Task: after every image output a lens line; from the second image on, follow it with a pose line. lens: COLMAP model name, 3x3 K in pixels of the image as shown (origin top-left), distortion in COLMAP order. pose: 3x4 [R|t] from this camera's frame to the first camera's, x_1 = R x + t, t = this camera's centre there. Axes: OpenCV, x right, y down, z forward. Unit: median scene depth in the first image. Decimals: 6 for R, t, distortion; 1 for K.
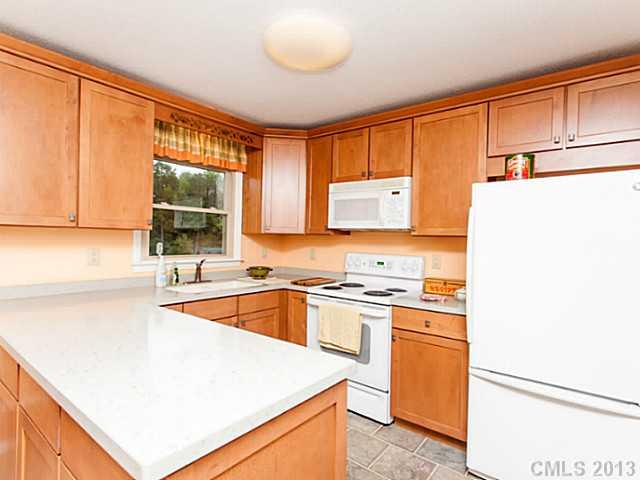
lens RADIAL K [[338.4, 0, 315.4], [0, 338.4, 240.4], [0, 0, 1]] dist [-0.002689, 0.000111]
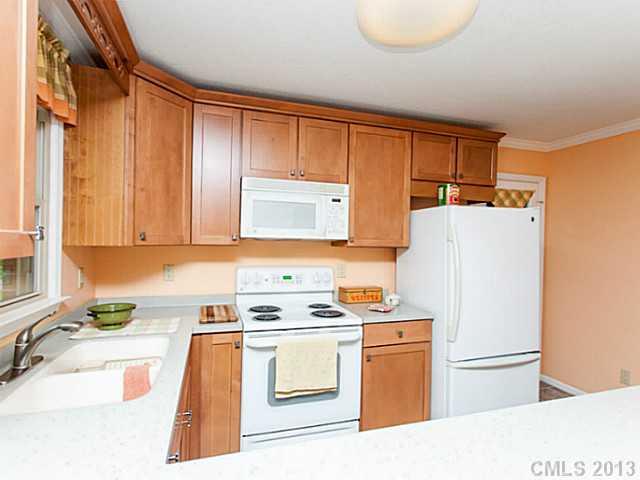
lens RADIAL K [[338.4, 0, 317.9], [0, 338.4, 239.3], [0, 0, 1]] dist [-0.002689, 0.000111]
pose [[0.564319, -0.009072, 0.825507, -0.545109], [0.000898, 0.999946, 0.010374, -0.044347], [-0.825556, -0.005113, 0.564297, 0.523853]]
